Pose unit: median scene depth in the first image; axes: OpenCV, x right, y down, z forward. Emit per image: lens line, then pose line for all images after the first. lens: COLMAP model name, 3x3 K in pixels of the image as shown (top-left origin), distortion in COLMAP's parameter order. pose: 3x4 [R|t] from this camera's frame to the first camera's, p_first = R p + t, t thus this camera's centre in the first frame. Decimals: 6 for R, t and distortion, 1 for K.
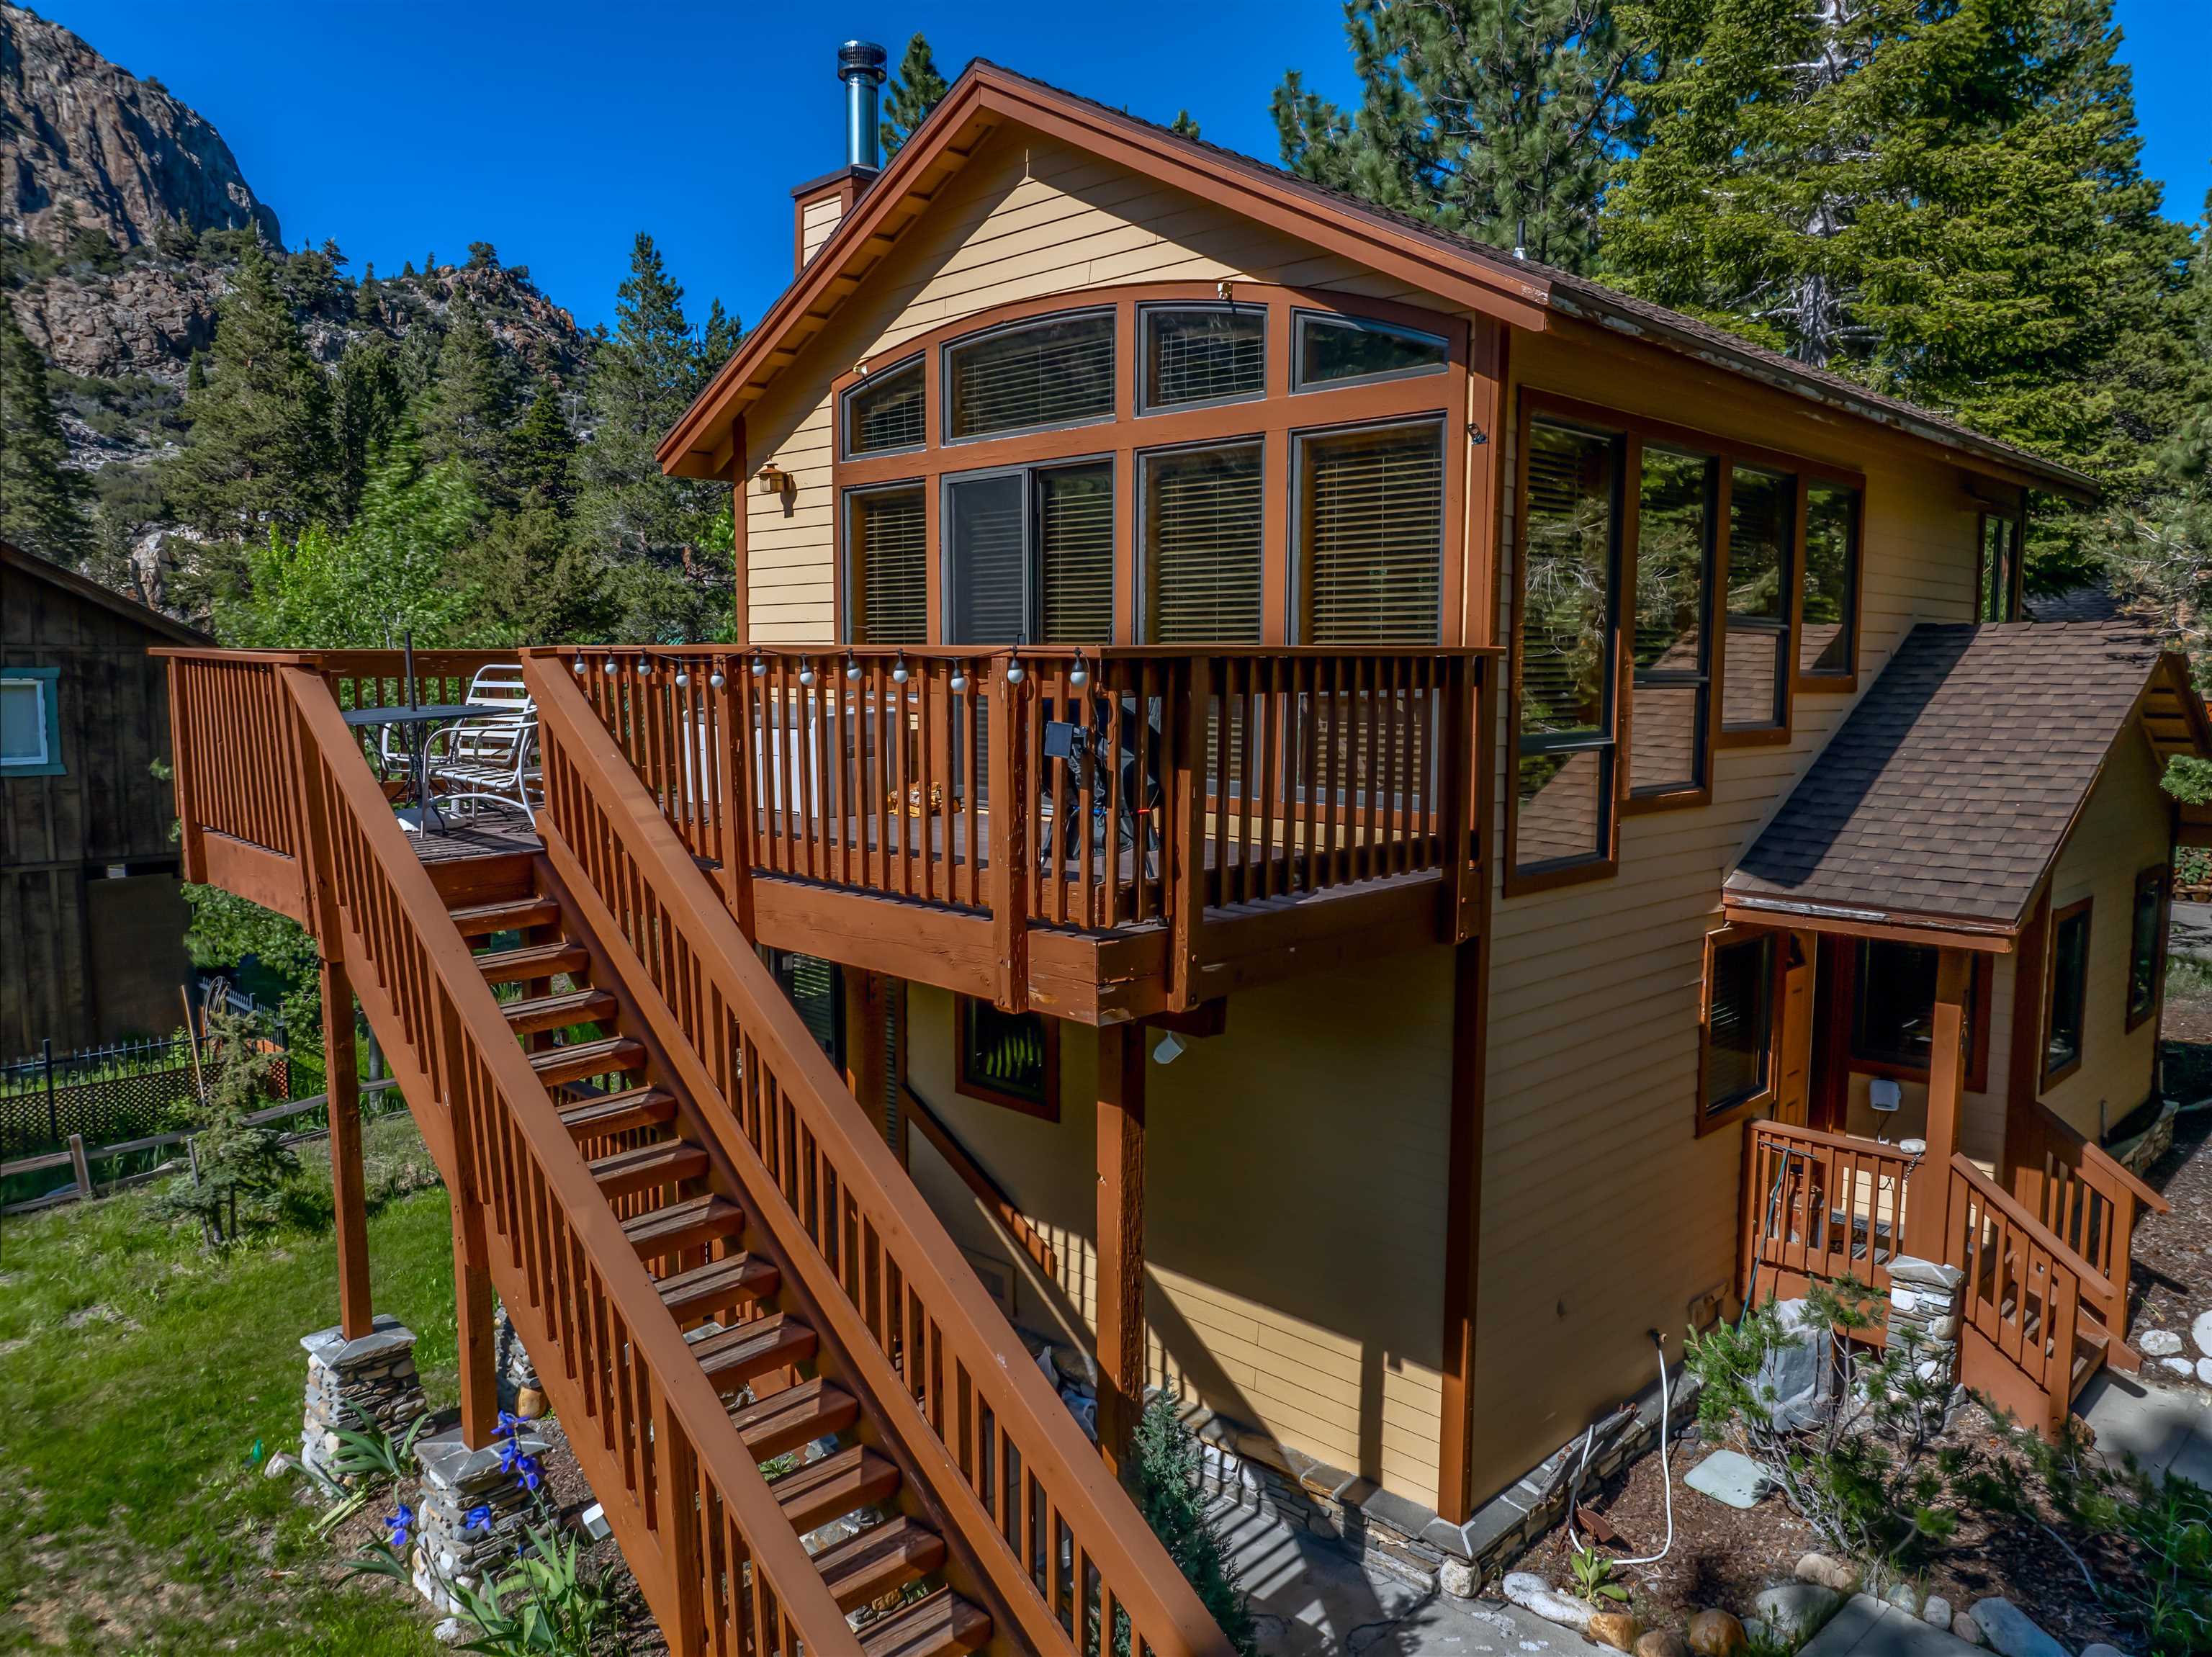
lens RADIAL K [[1548.4, 0, 1111.5], [0, 1548.4, 827.3], [0, 0, 1]] dist [-0.064549, 0.043139]
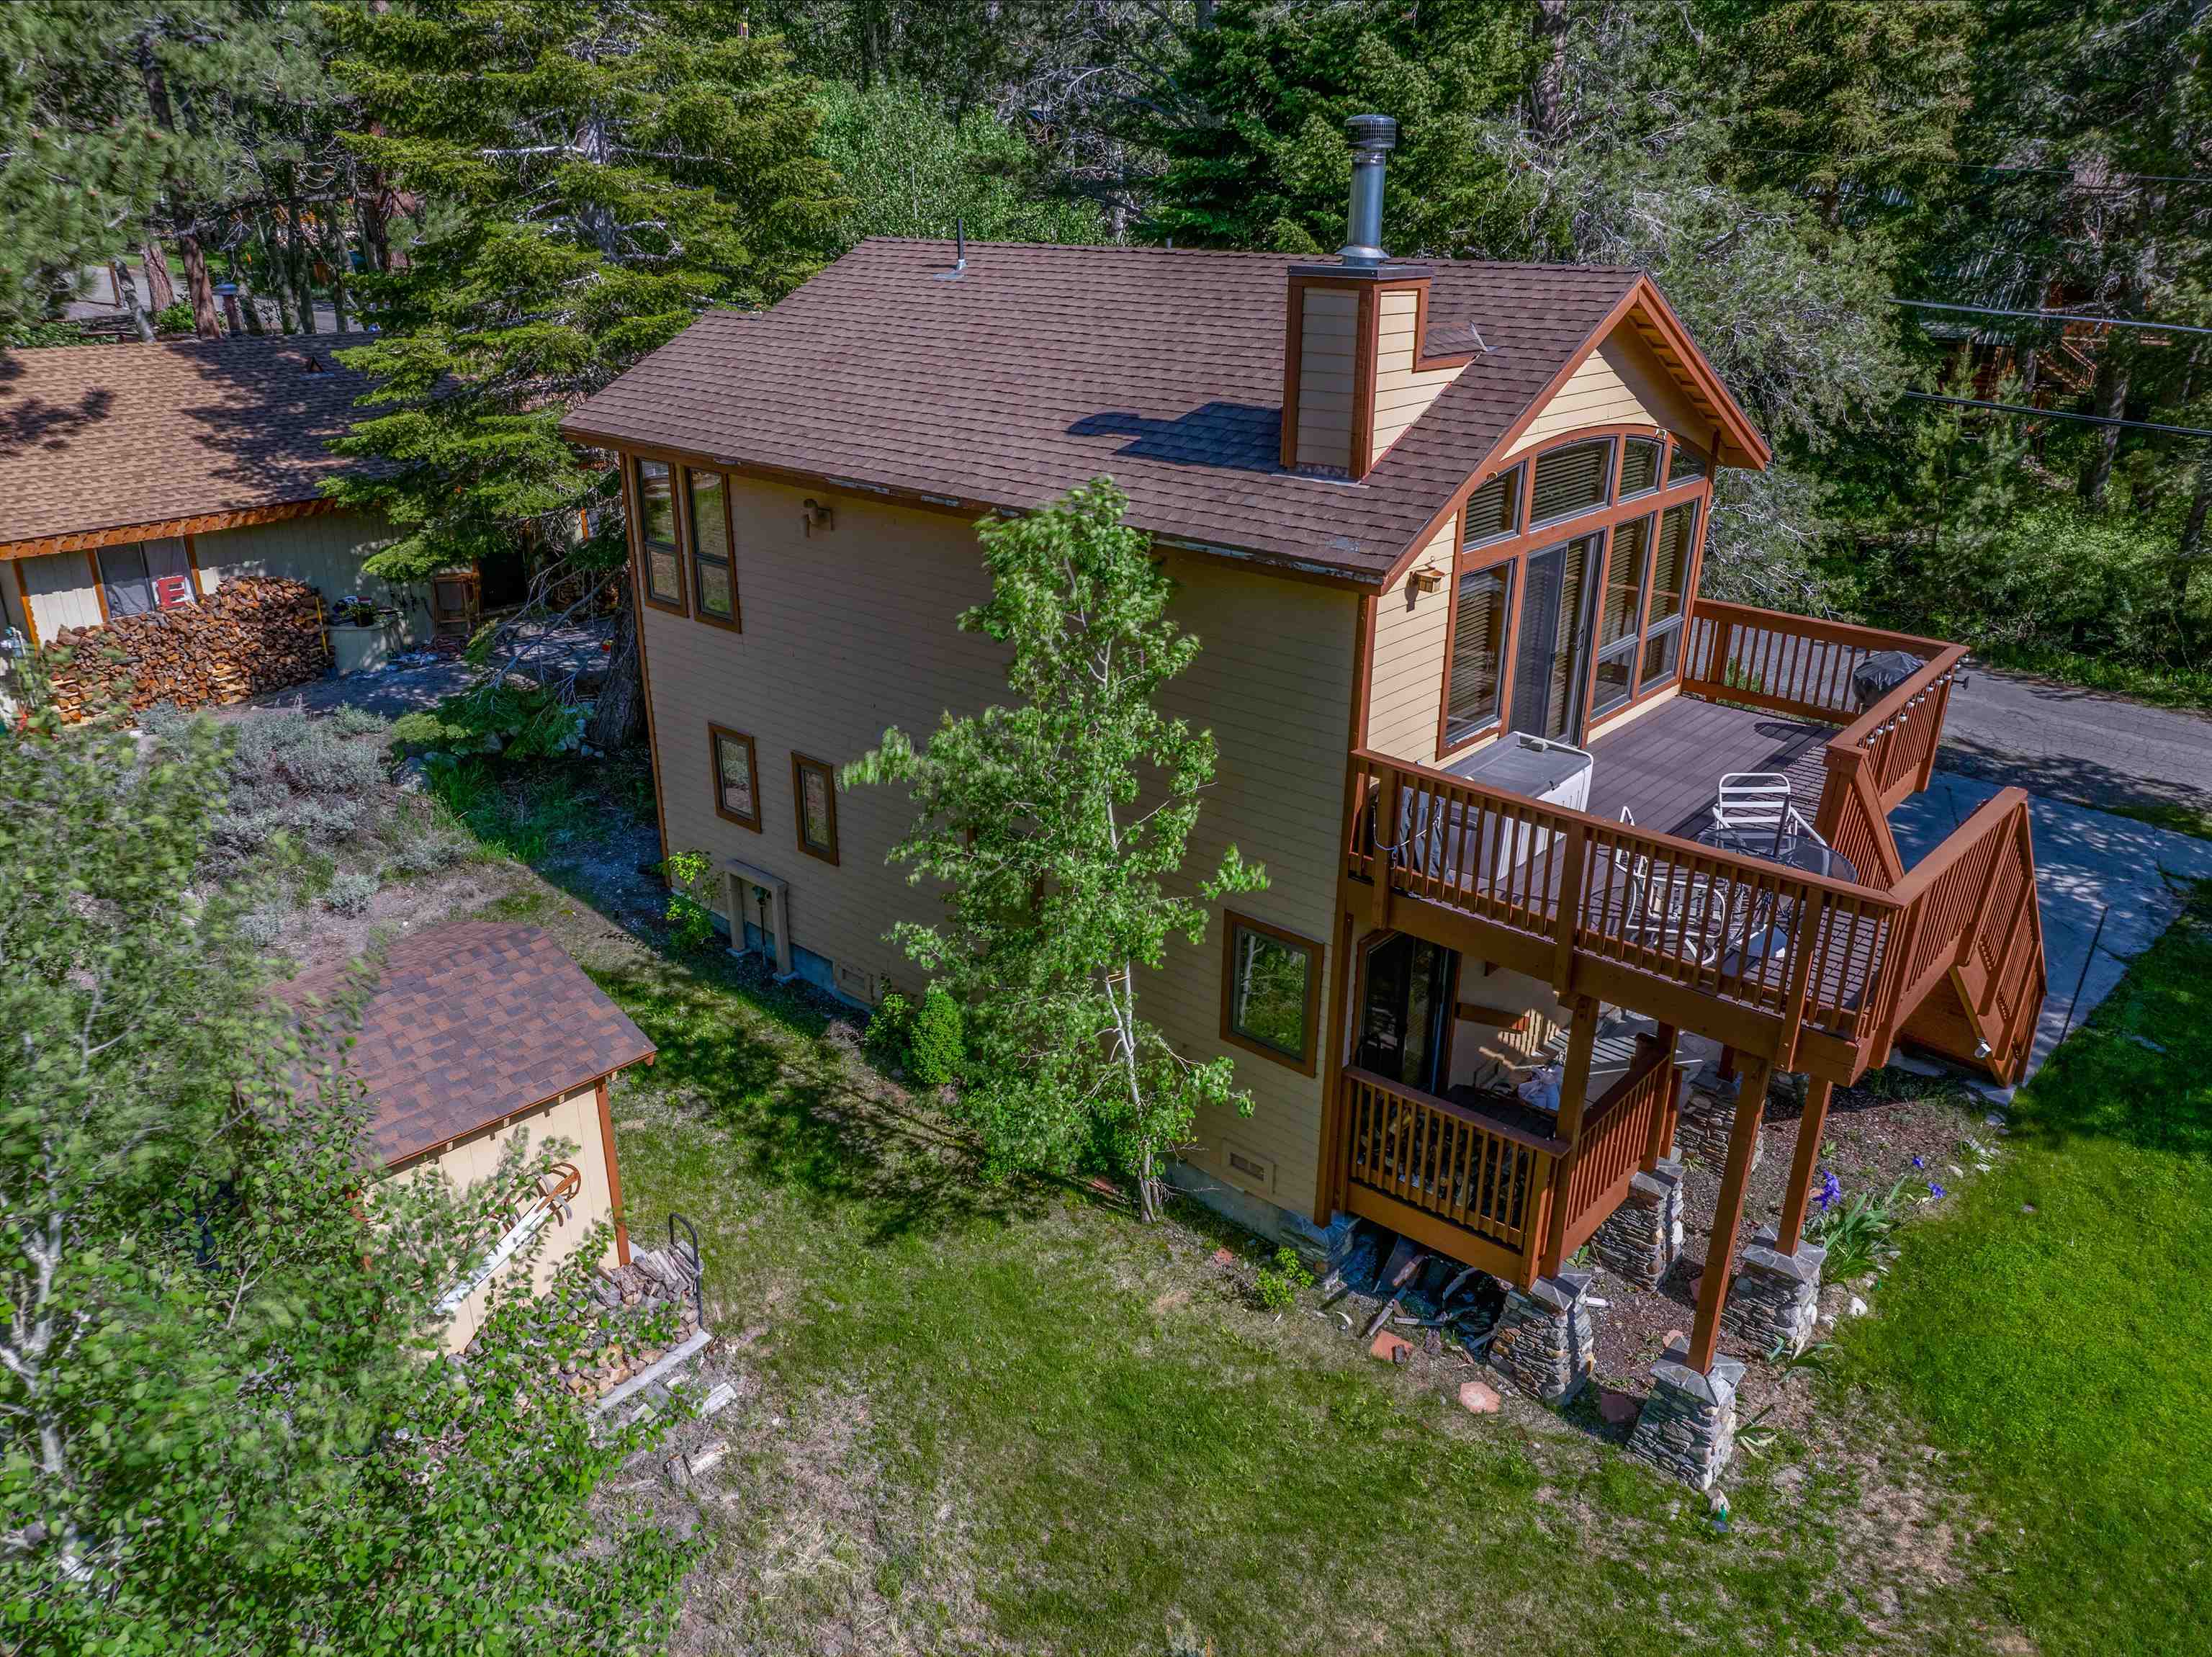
lens RADIAL K [[1559.3, 0, 1106.7], [0, 1559.3, 823.8], [0, 0, 1]] dist [-0.062720, 0.032978]
pose [[-0.059844, -0.380296, 0.922927, -1.270953], [0.101418, 0.917483, 0.384629, -0.512161], [-0.993042, 0.116619, -0.016337, 1.281211]]
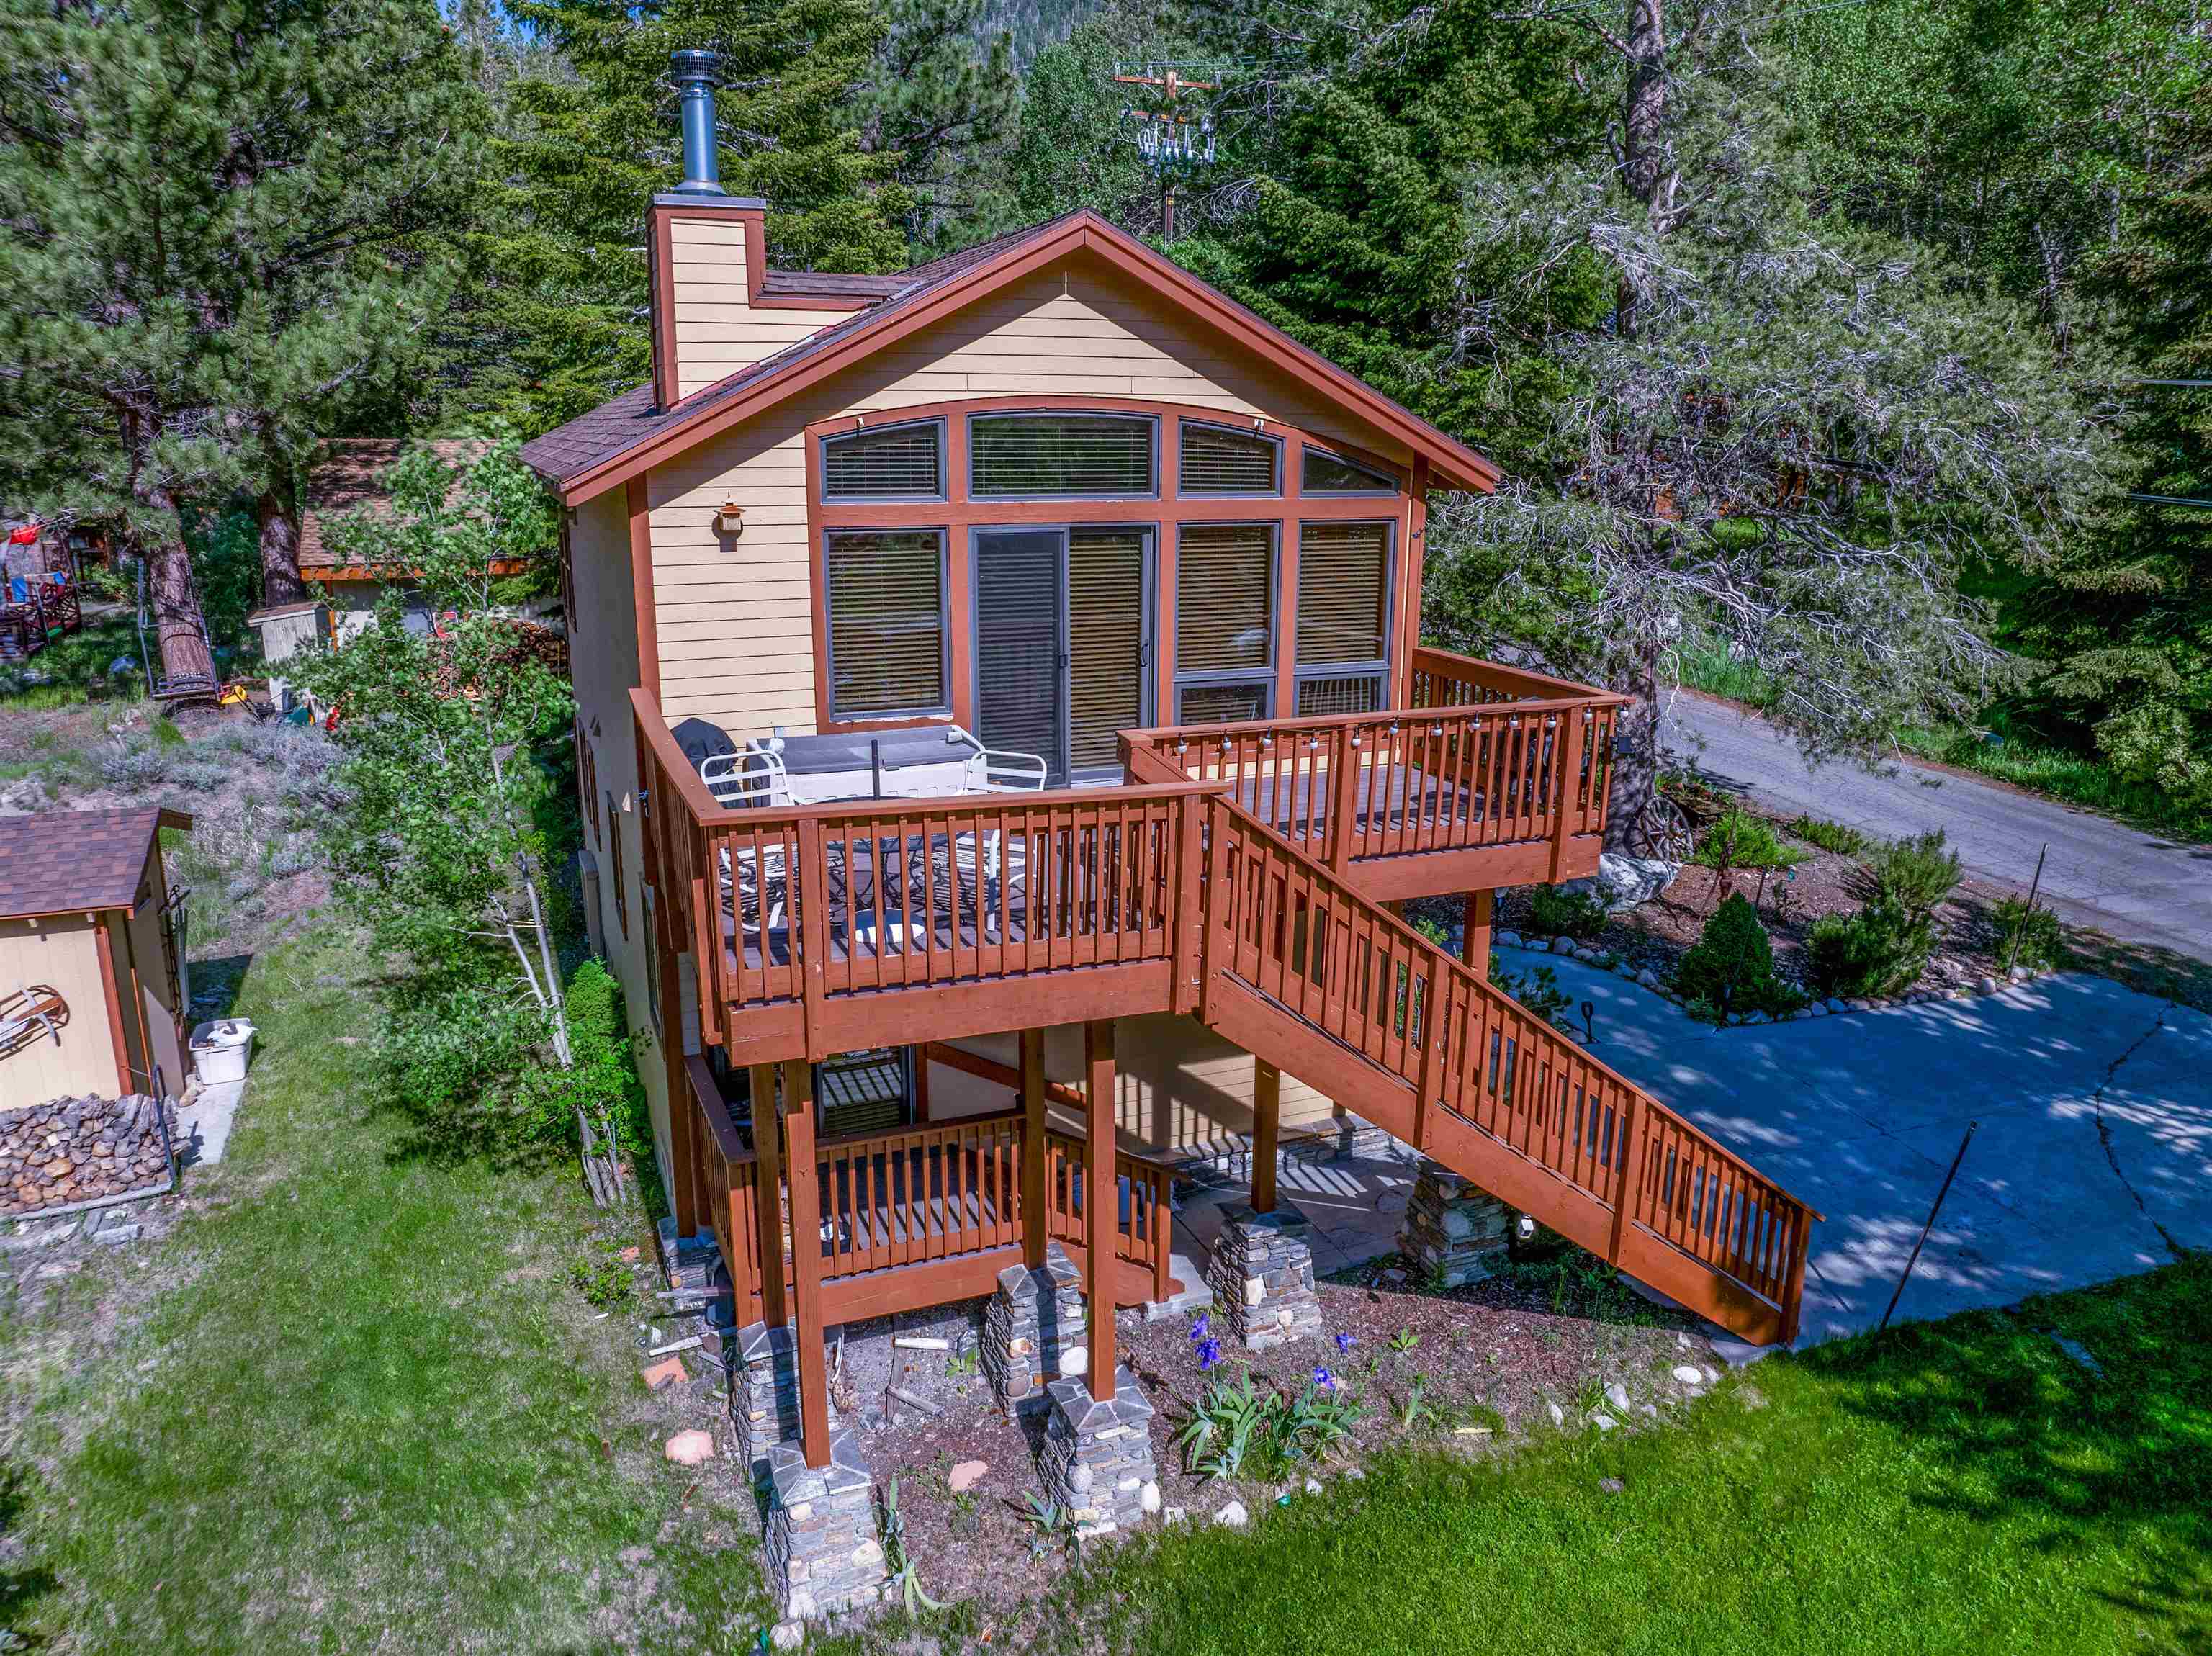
lens RADIAL K [[1559.2, 0, 1106.7], [0, 1559.2, 823.3], [0, 0, 1]] dist [-0.062720, 0.032978]
pose [[0.394836, -0.229813, 0.889545, -1.075345], [0.097847, 0.973222, 0.208001, -0.222377], [-0.913526, 0.004913, 0.406750, 0.384423]]
